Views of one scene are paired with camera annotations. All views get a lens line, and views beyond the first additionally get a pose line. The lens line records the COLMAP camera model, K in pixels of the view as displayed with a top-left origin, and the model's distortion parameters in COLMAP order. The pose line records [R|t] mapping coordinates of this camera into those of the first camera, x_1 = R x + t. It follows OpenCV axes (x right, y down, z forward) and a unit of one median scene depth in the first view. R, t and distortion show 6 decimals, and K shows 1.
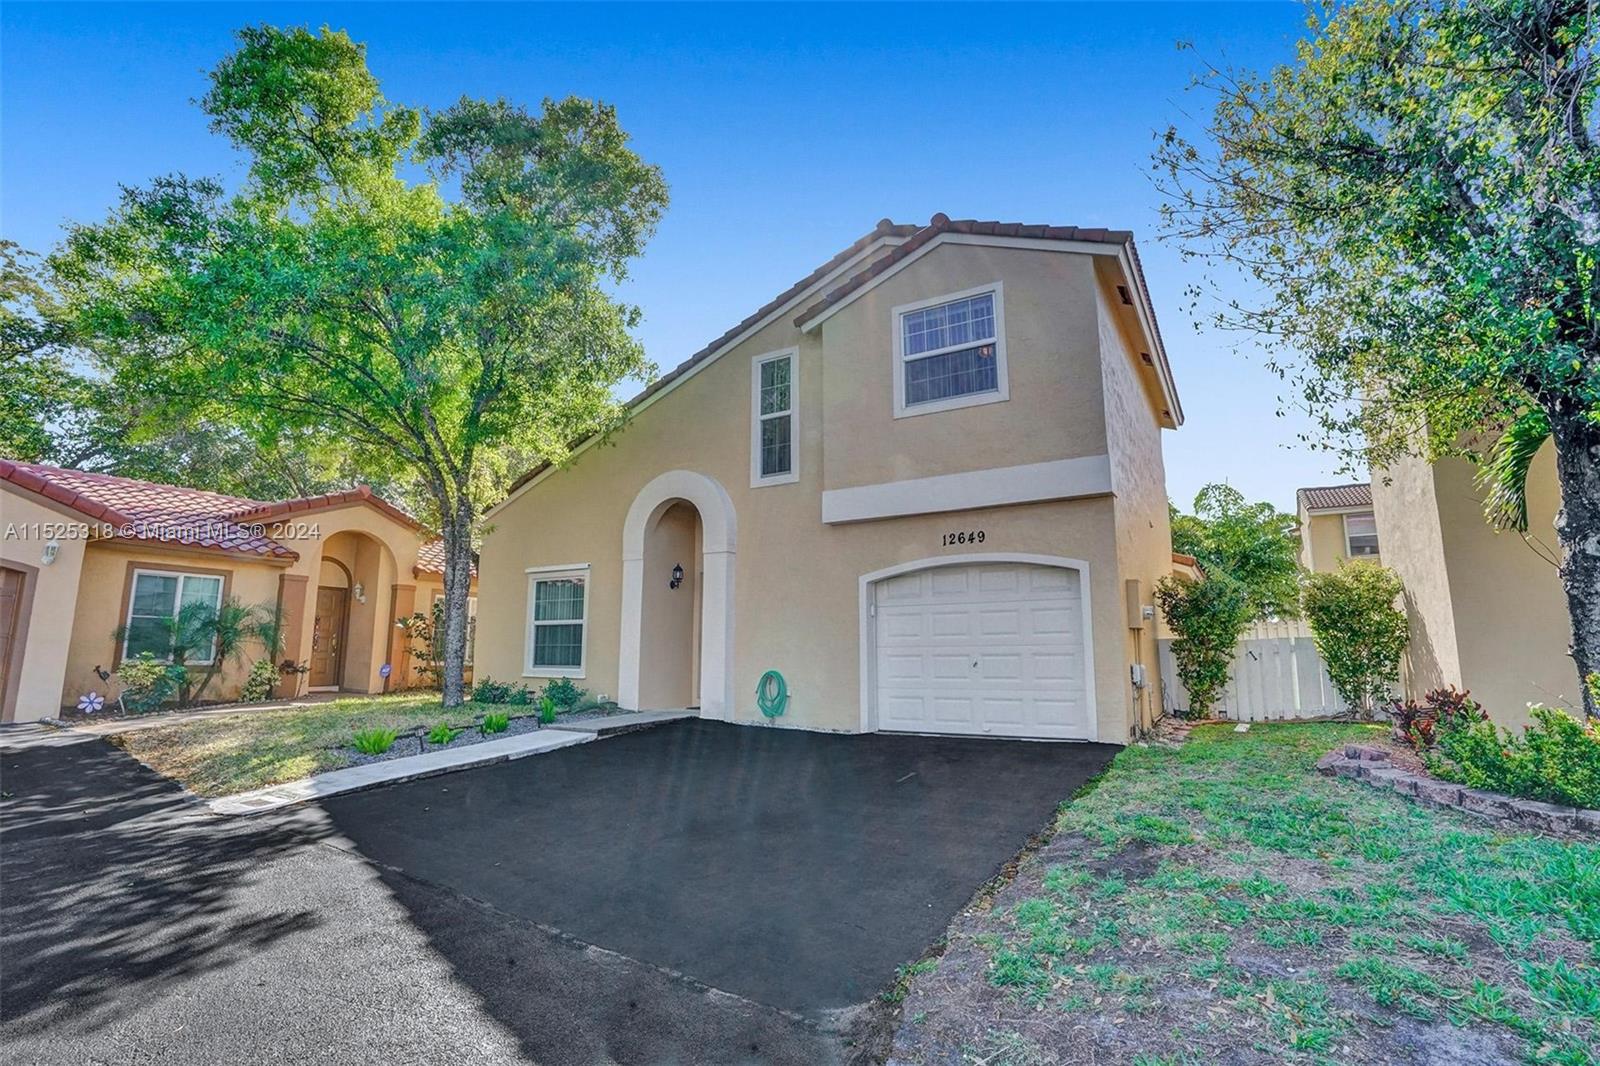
lens RADIAL K [[733.0, 0, 800.0], [0, 733.0, 533.0], [0, 0, 1]] dist [-0.088944, 0.034658]
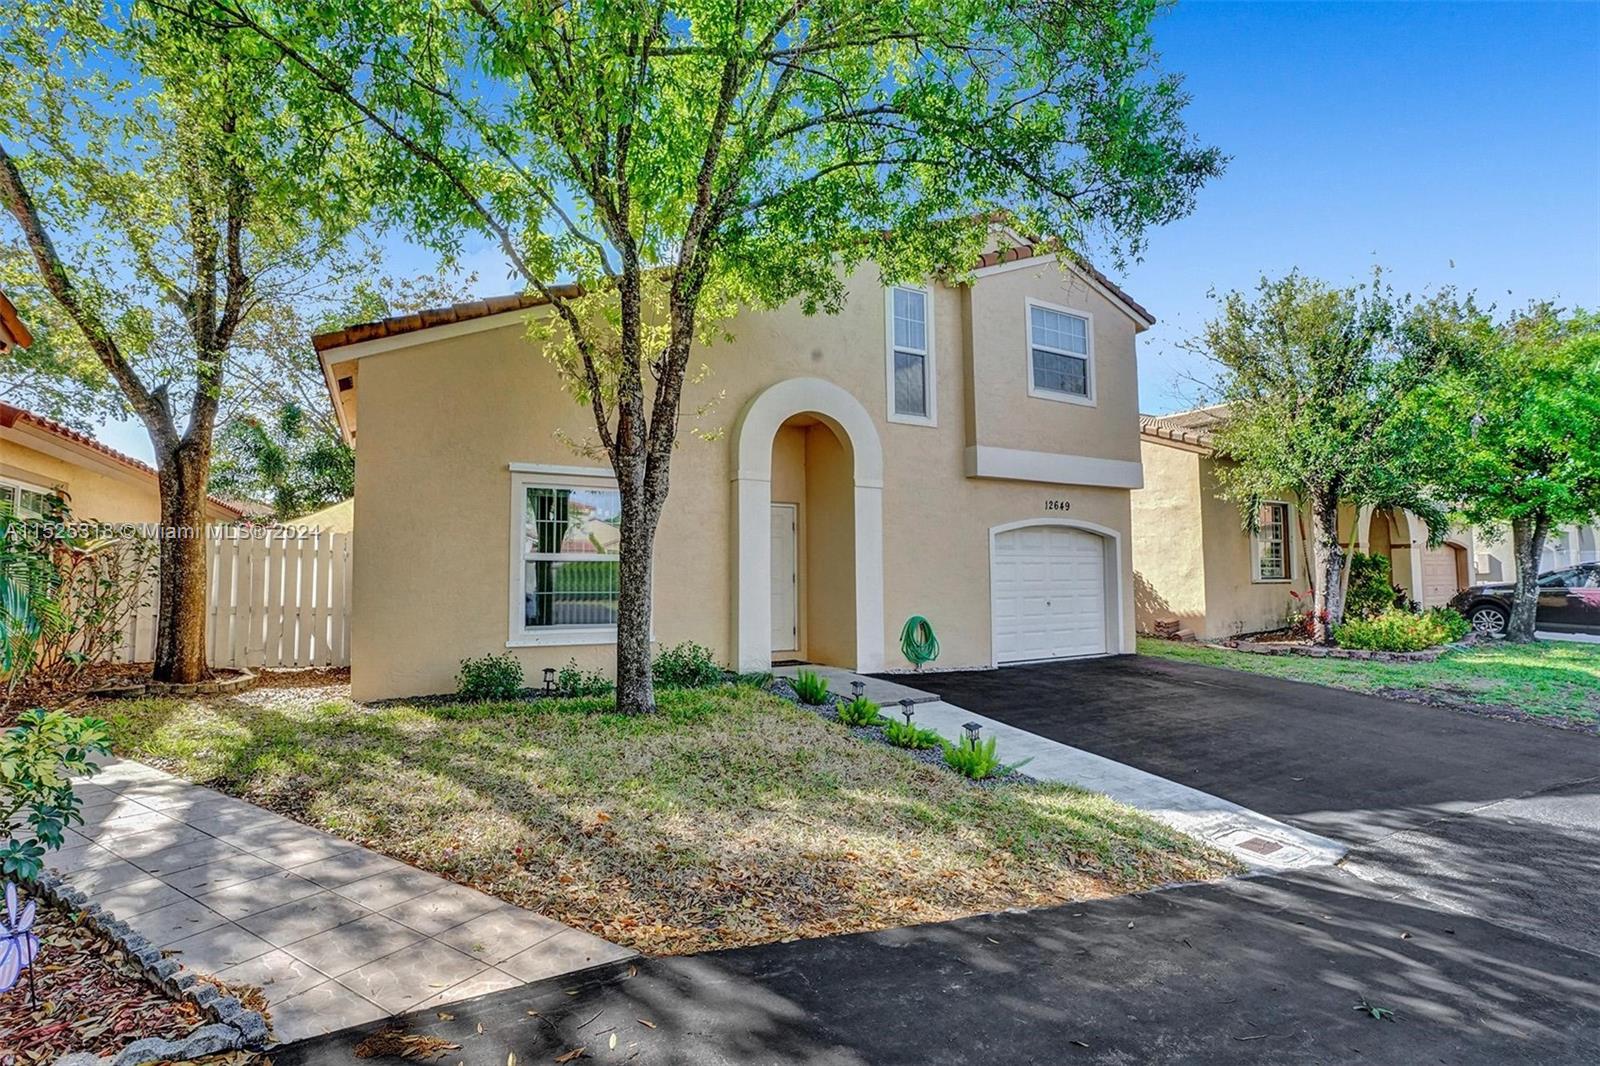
lens RADIAL K [[733.0, 0, 800.0], [0, 733.0, 533.0], [0, 0, 1]] dist [-0.088944, 0.034658]
pose [[0.502449, 0.058955, 0.862594, -1.026047], [-0.127419, 0.991828, 0.006431, 0.097428], [-0.855166, -0.113142, 0.505855, 0.693398]]
